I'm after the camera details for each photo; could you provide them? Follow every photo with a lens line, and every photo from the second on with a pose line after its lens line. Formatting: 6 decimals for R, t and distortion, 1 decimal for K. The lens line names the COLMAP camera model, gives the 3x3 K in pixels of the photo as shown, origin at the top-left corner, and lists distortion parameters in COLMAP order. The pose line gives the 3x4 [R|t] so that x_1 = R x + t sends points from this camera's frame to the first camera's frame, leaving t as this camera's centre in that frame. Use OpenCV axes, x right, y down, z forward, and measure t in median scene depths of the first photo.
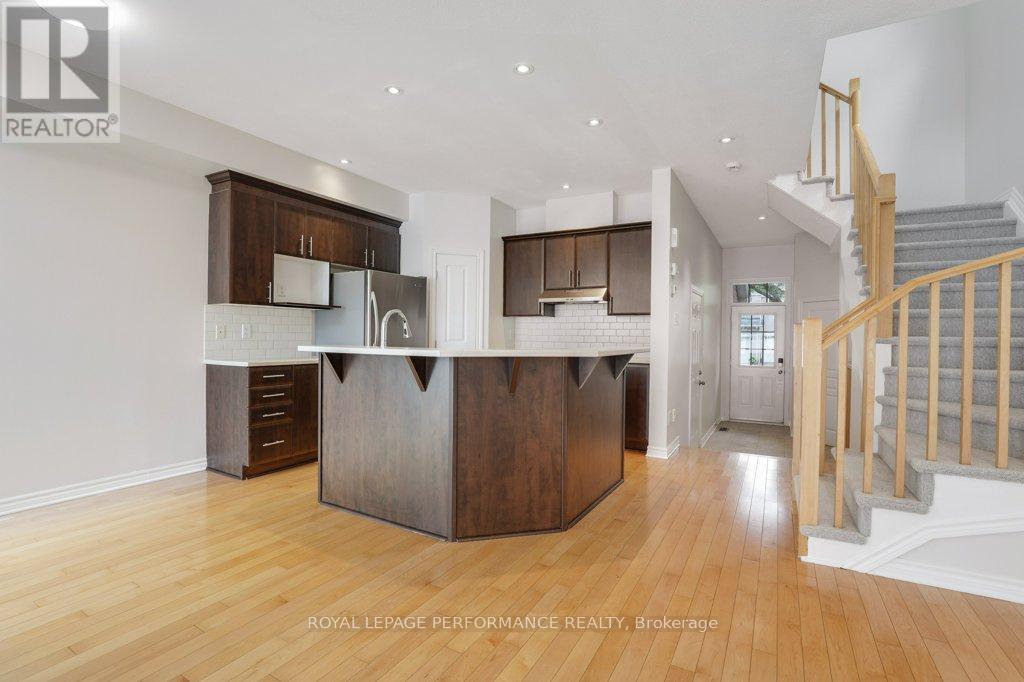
lens RADIAL K [[471.5, 0, 507.1], [0, 471.5, 340.6], [0, 0, 1]] dist [-0.023170, 0.002421]
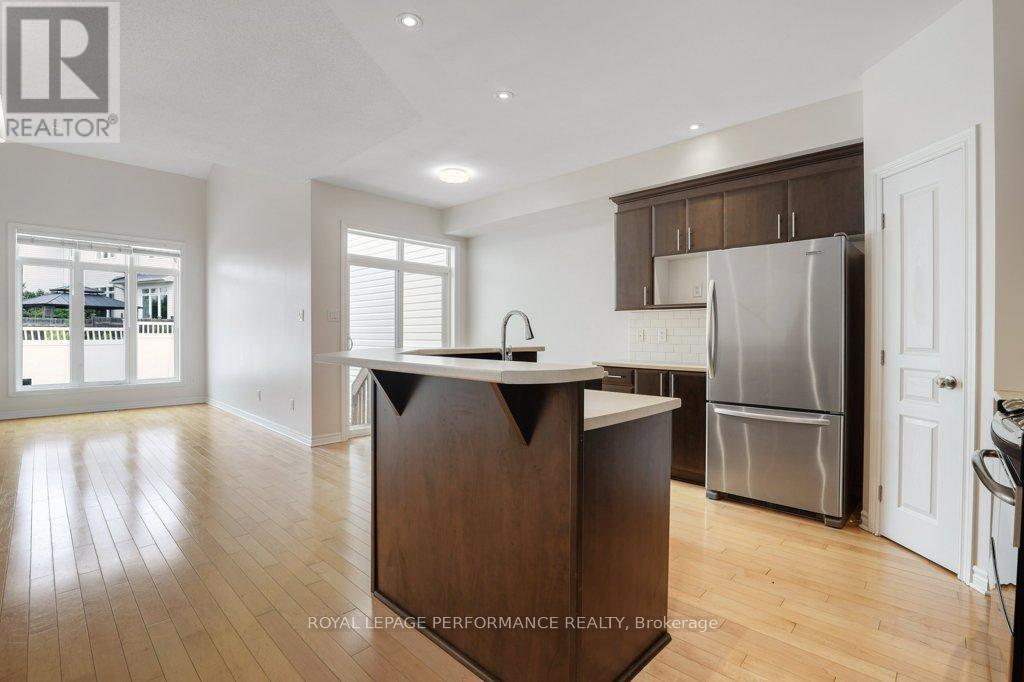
lens RADIAL K [[471.5, 0, 514.2], [0, 471.5, 335.2], [0, 0, 1]] dist [-0.023170, 0.002421]
pose [[-0.238065, -0.006249, -0.971229, 0.594780], [-0.017166, 0.999850, -0.002226, -0.010846], [0.971097, 0.016143, -0.238137, 1.018781]]
